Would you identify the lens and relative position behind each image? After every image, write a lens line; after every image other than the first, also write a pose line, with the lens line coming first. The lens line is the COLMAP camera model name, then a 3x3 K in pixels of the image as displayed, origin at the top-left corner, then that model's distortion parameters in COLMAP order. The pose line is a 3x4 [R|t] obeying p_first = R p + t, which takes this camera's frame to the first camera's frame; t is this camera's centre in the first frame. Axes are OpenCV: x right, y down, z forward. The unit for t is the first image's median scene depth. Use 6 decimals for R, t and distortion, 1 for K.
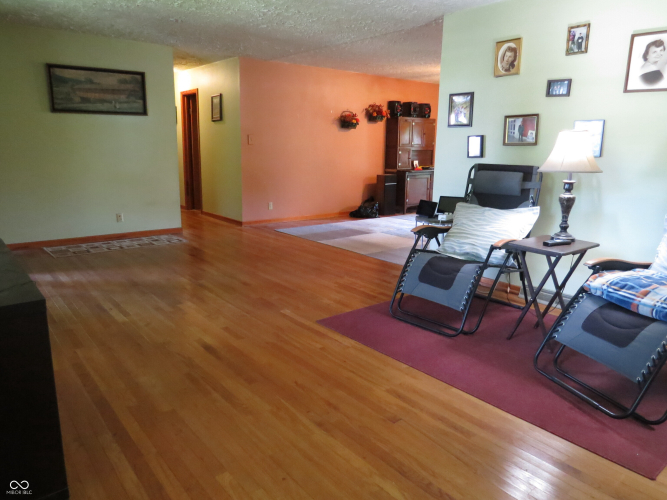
lens RADIAL K [[480.1, 0, 333.5], [0, 480.1, 250.0], [0, 0, 1]] dist [-0.004127, -0.000161]
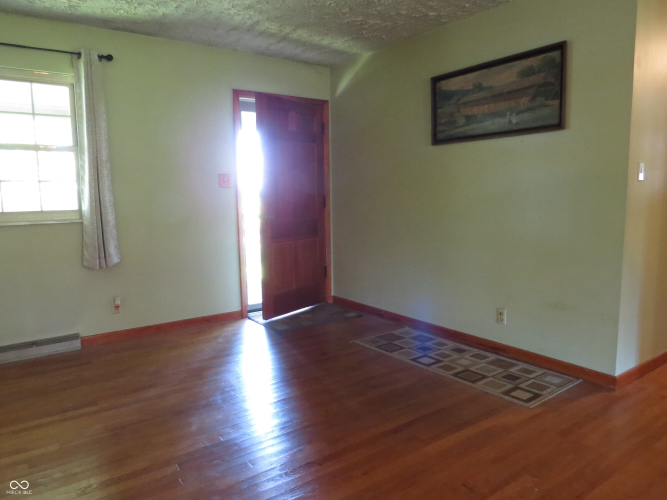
lens RADIAL K [[480.1, 0, 333.5], [0, 480.1, 250.0], [0, 0, 1]] dist [-0.004127, -0.000161]
pose [[-0.042308, 0.106124, -0.993452, 0.129900], [-0.204772, 0.972313, 0.112587, -0.180299], [0.977895, 0.208195, -0.019405, 0.870531]]
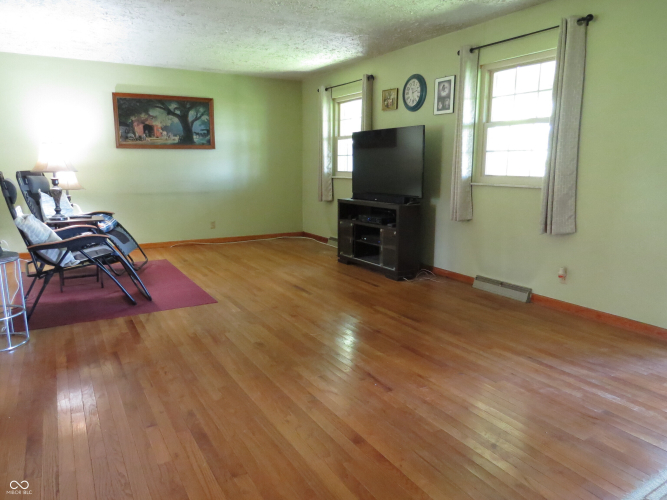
lens RADIAL K [[480.1, 0, 333.5], [0, 480.1, 250.0], [0, 0, 1]] dist [-0.004127, -0.000161]
pose [[-0.989507, -0.041804, 0.138306, -0.295255], [0.015067, 0.922155, 0.386527, -0.264251], [-0.143698, 0.384555, -0.911849, 1.223349]]
